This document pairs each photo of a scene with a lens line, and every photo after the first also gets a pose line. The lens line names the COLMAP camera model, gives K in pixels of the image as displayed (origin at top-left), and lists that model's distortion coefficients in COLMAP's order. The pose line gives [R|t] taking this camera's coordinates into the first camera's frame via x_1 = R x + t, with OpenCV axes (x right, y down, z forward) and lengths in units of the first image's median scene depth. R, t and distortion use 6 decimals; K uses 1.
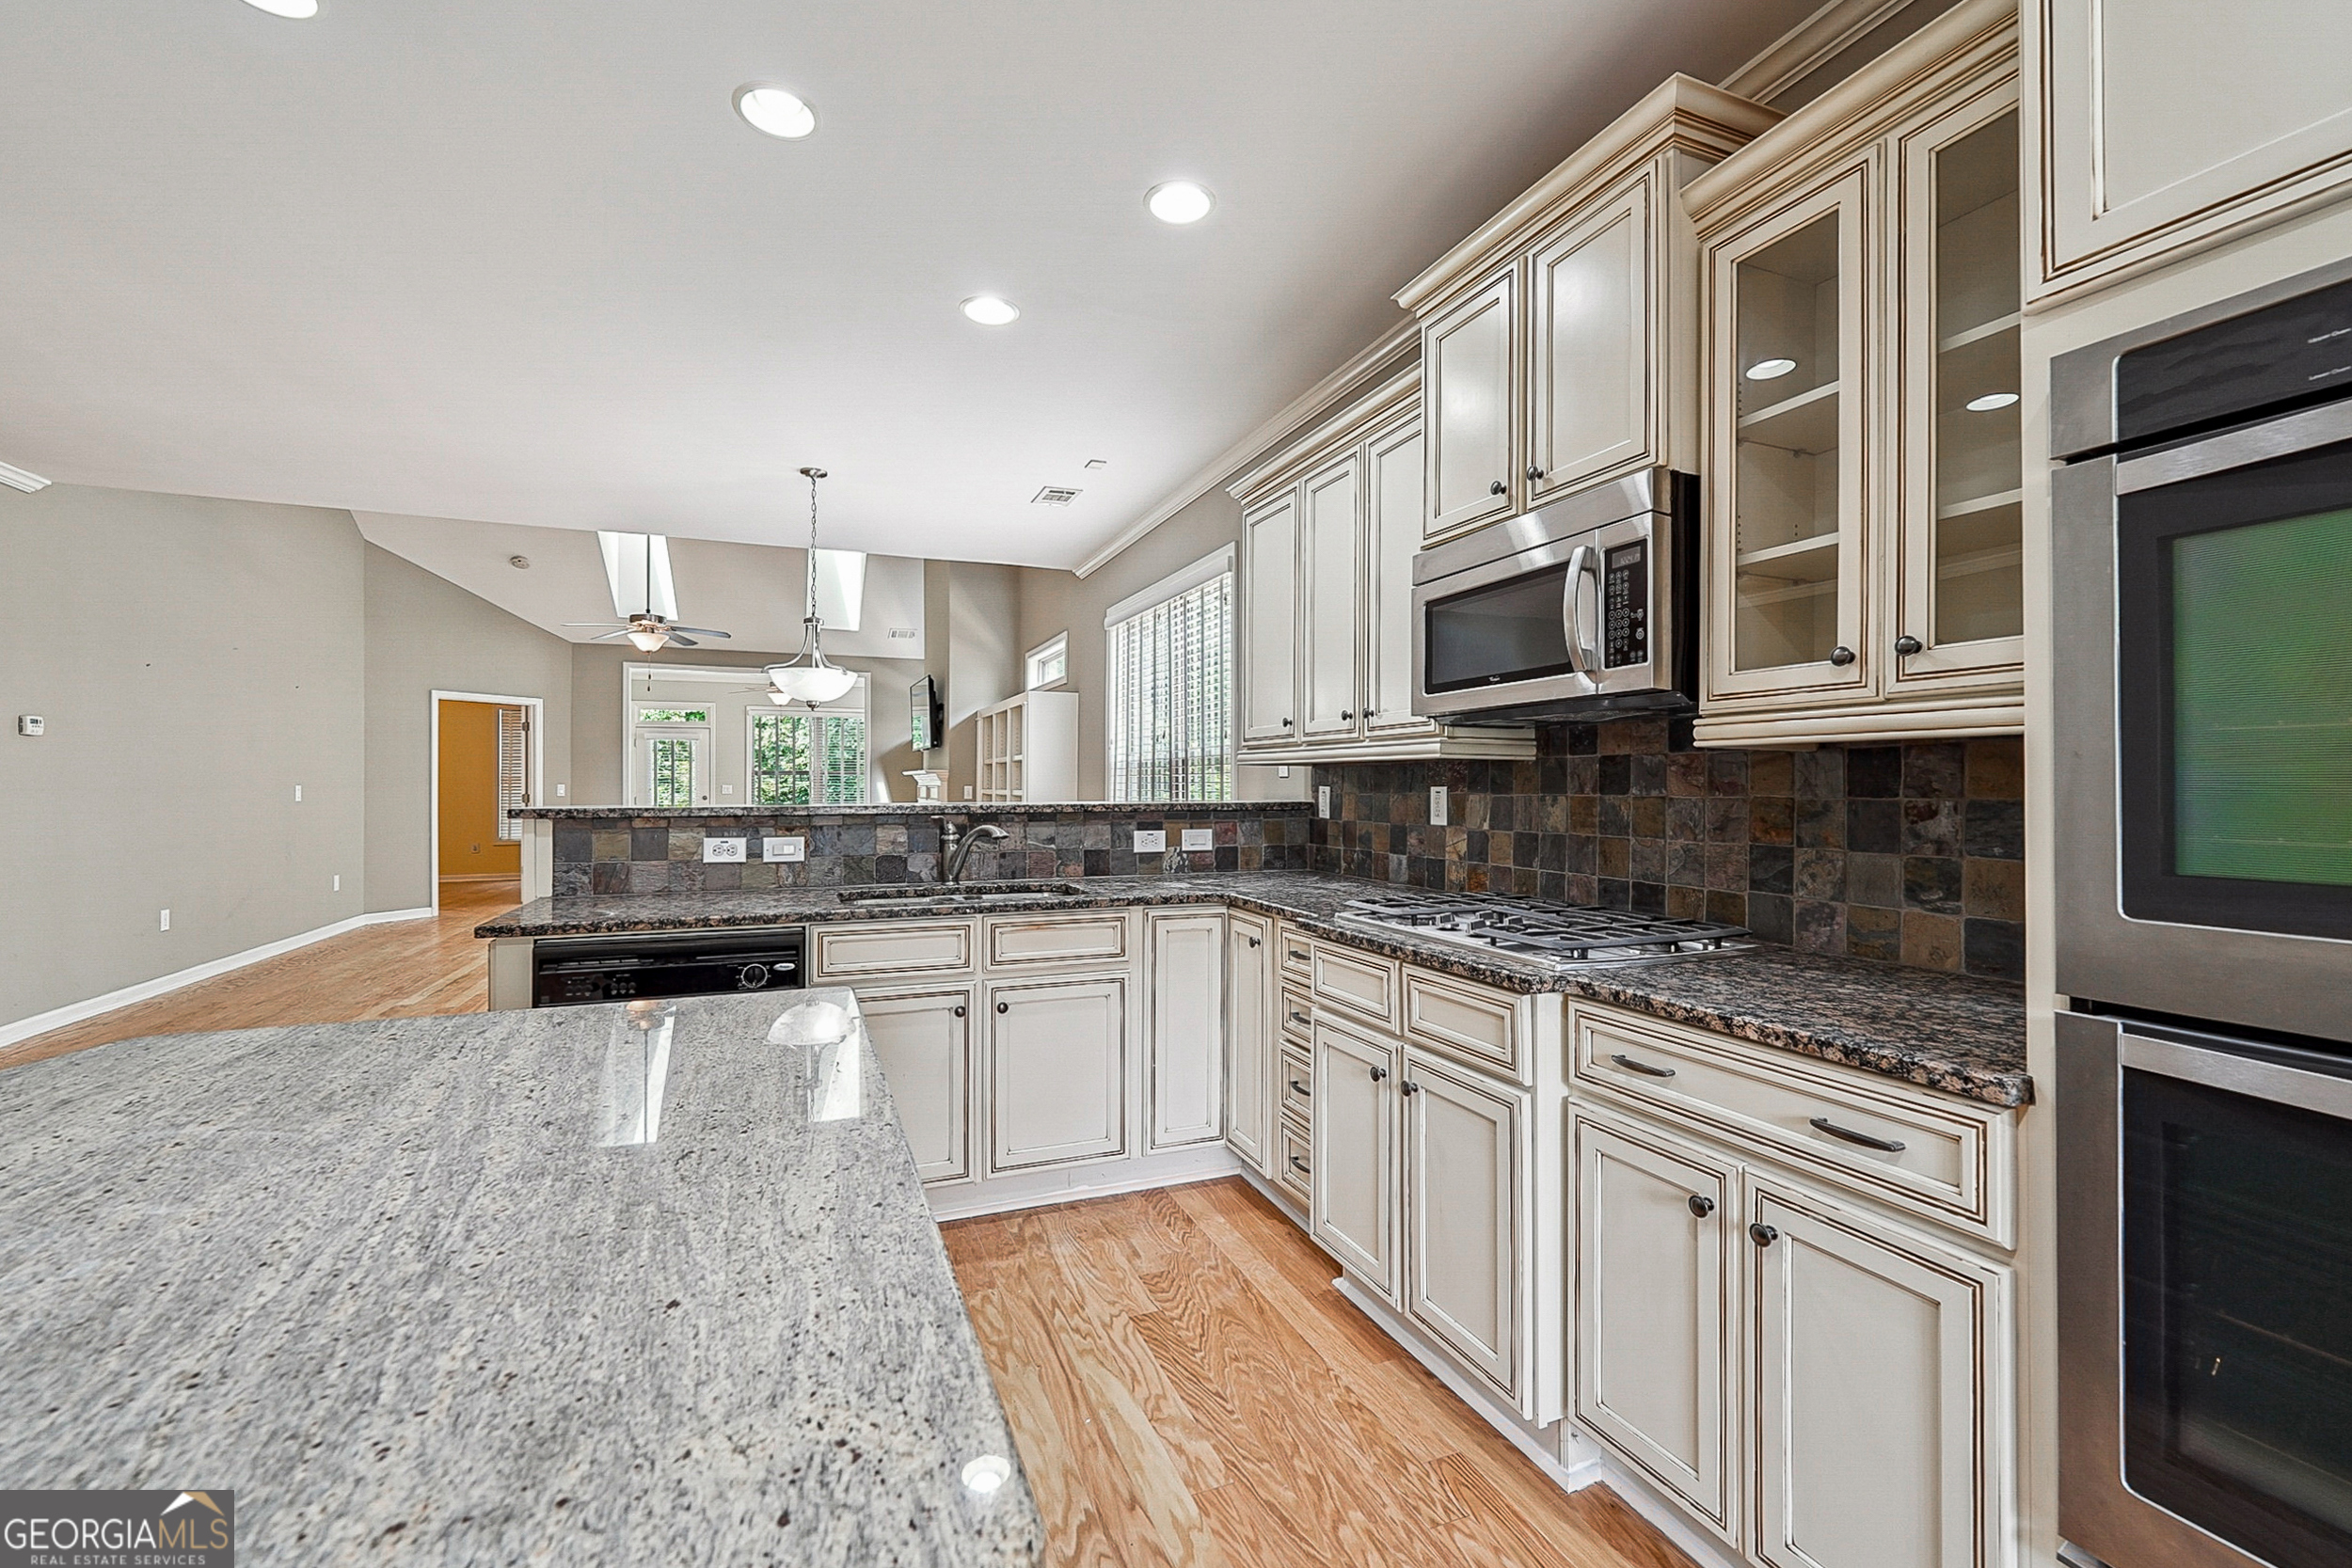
lens RADIAL K [[971.1, 0, 1159.3], [0, 971.1, 787.3], [0, 0, 1]] dist [-0.000186, -0.000342]
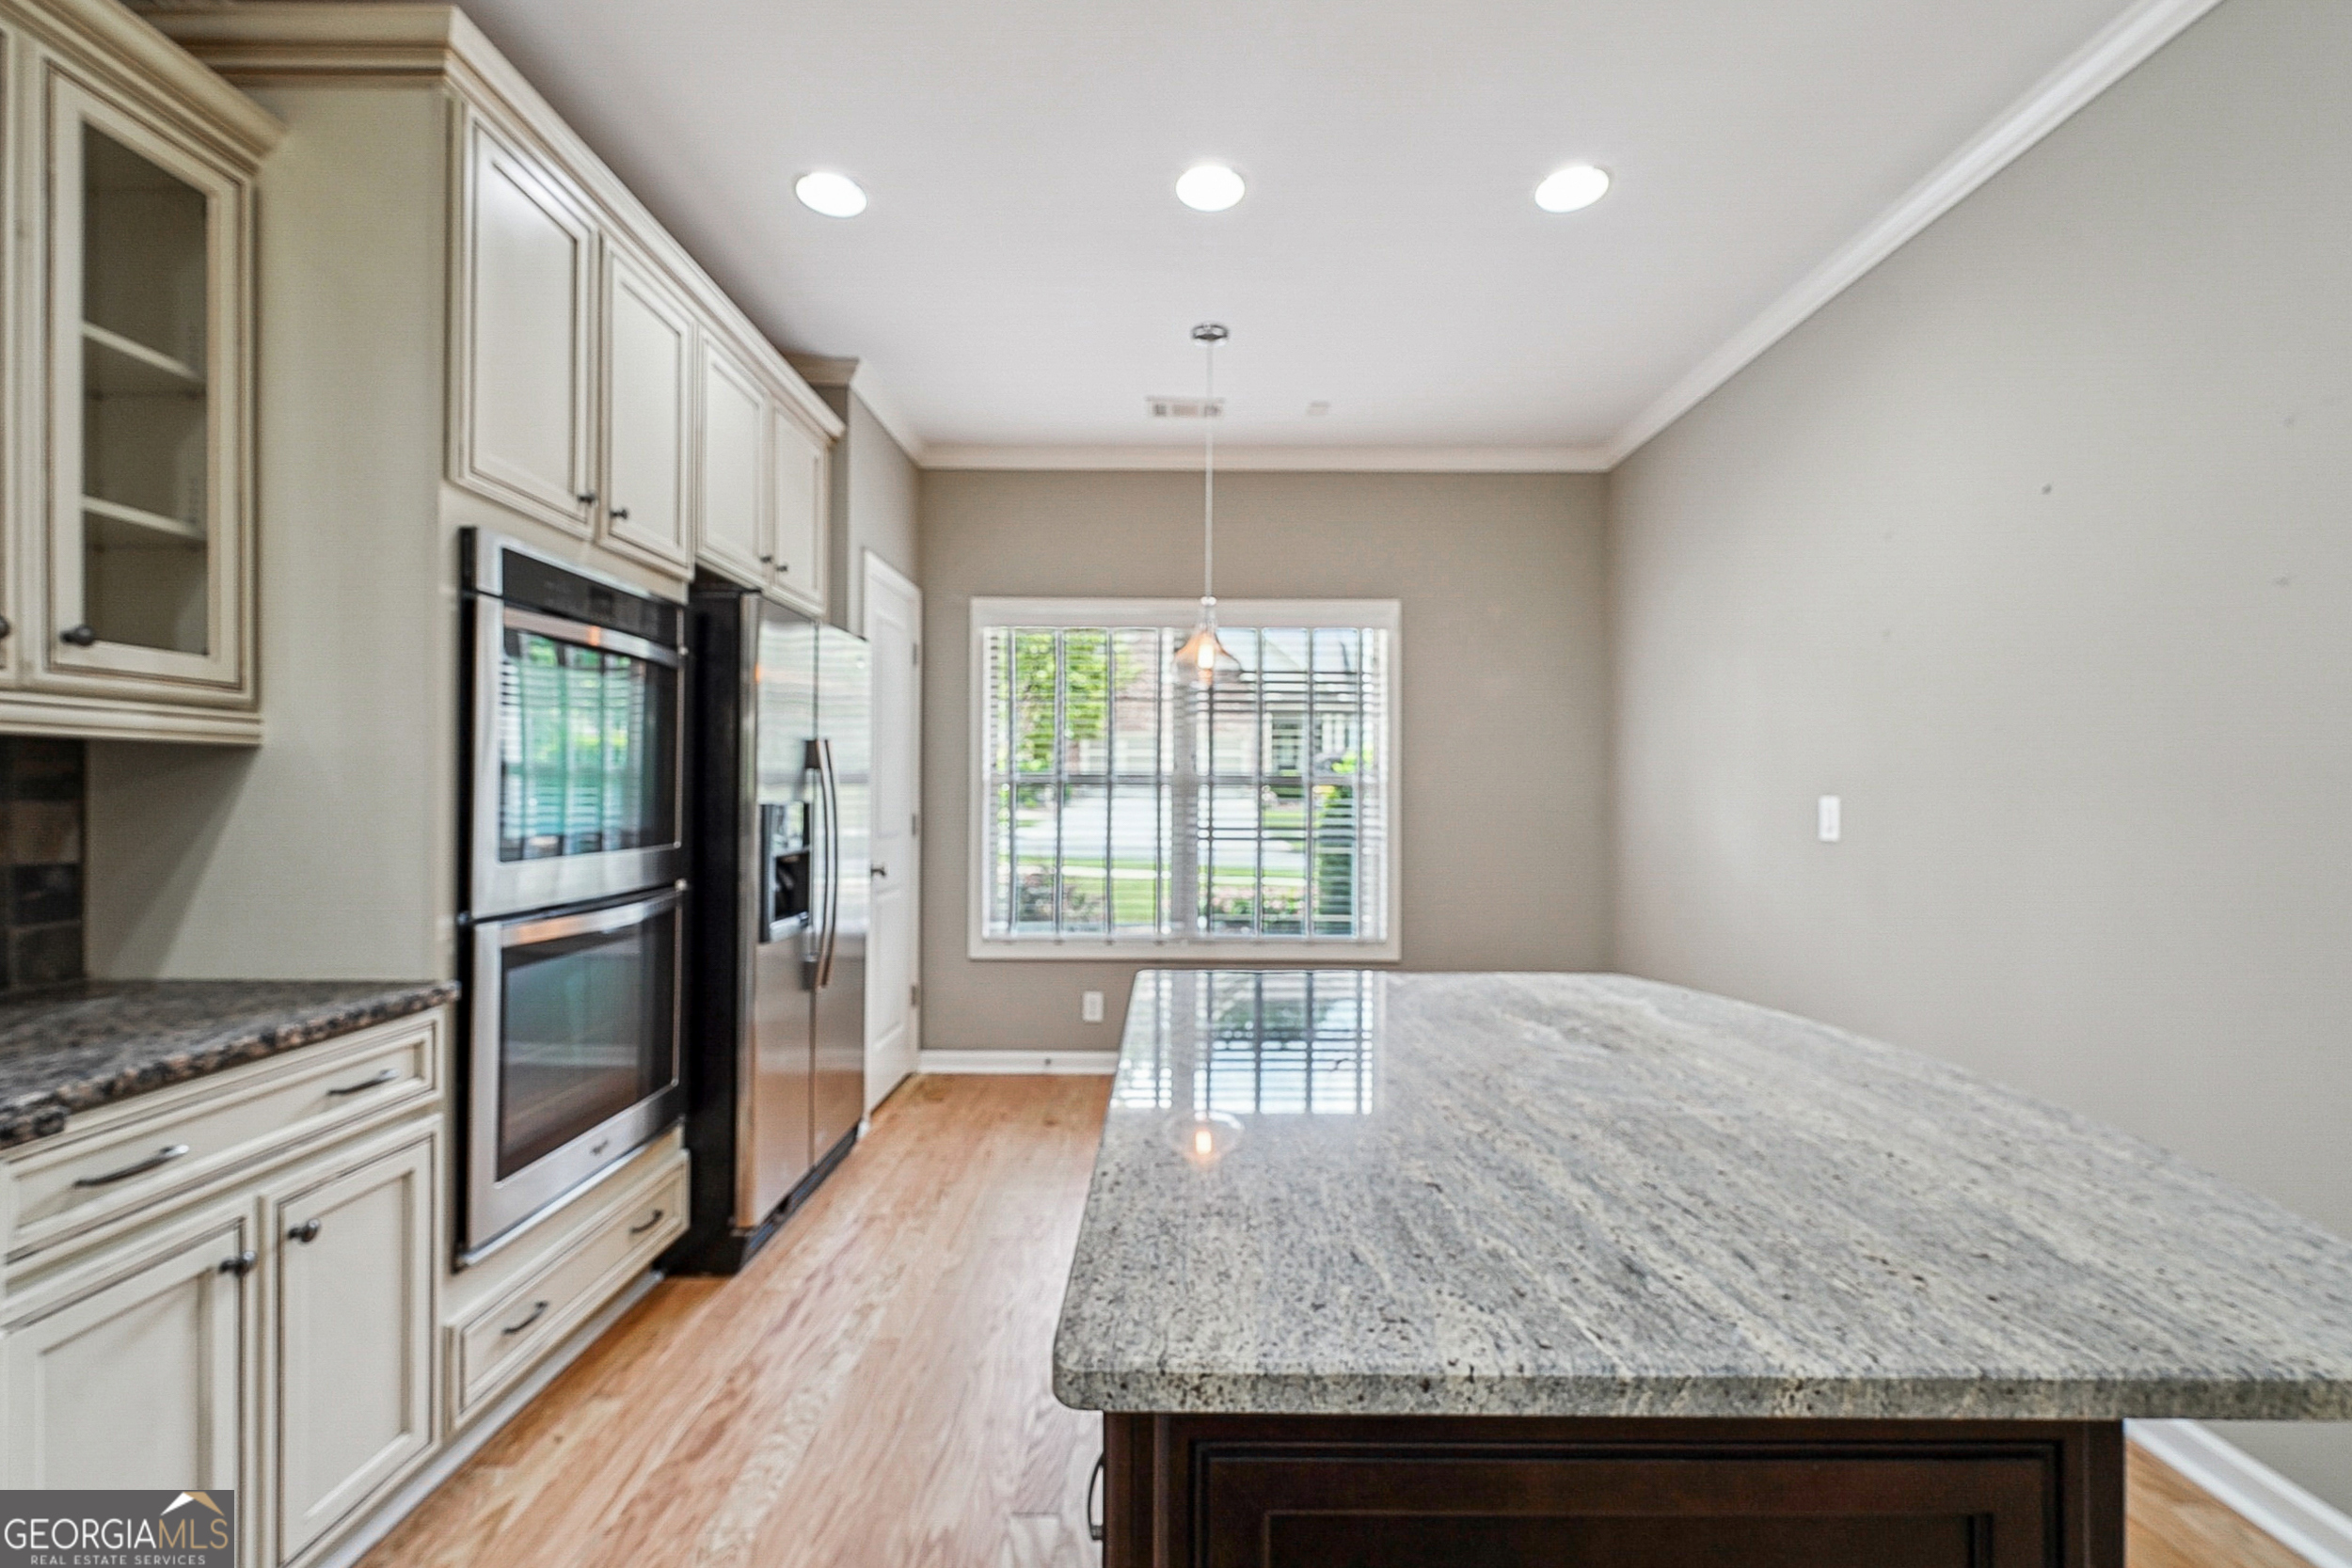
lens RADIAL K [[971.1, 0, 1184.4], [0, 971.1, 782.3], [0, 0, 1]] dist [-0.000186, -0.000342]
pose [[-0.925779, -0.006080, 0.378017, -0.555357], [-0.007131, 0.999974, -0.001382, -0.012252], [-0.377999, -0.003975, -0.925798, 1.458666]]
